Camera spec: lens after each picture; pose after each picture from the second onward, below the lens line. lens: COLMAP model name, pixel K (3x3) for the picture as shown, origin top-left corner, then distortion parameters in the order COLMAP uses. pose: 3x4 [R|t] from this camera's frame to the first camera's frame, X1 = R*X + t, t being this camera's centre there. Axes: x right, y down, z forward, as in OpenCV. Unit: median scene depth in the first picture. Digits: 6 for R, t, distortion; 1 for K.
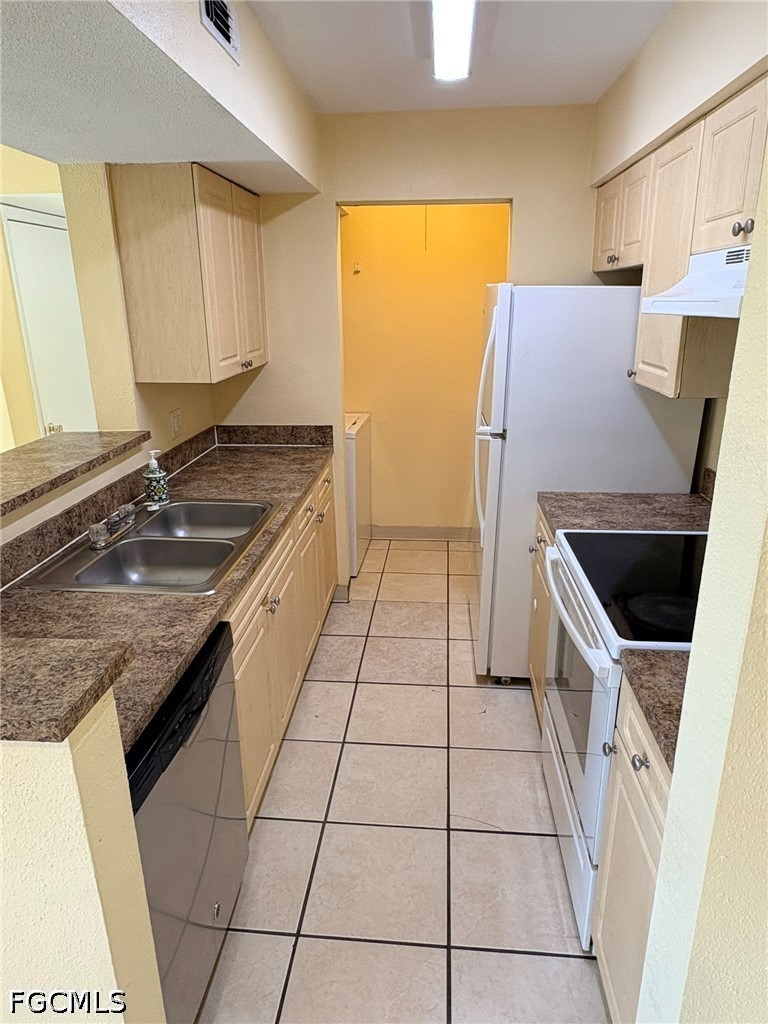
lens RADIAL K [[658.7, 0, 384.0], [0, 658.7, 509.9], [0, 0, 1]] dist [-0.006328, -0.000894]
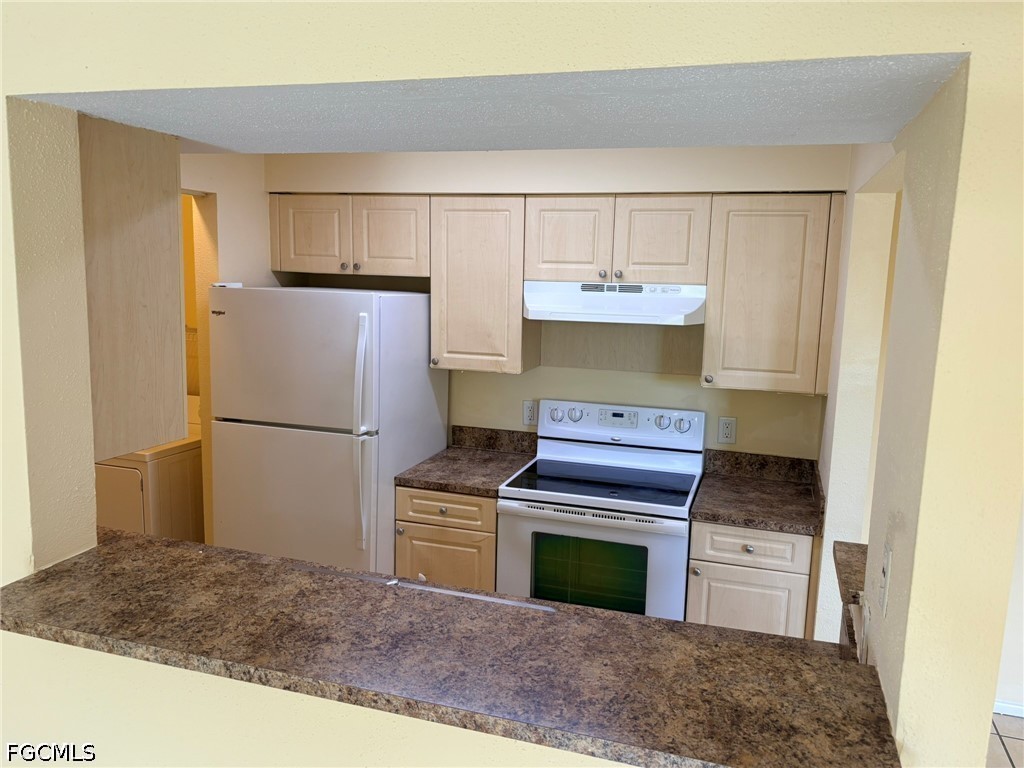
lens RADIAL K [[781.6, 0, 512.0], [0, 781.6, 386.0], [0, 0, 1]] dist [0.000428, -0.000021]
pose [[0.237651, -0.129044, 0.962741, -1.045900], [0.268276, 0.961304, 0.062628, -0.221441], [-0.933568, 0.243397, 0.263075, 0.495295]]
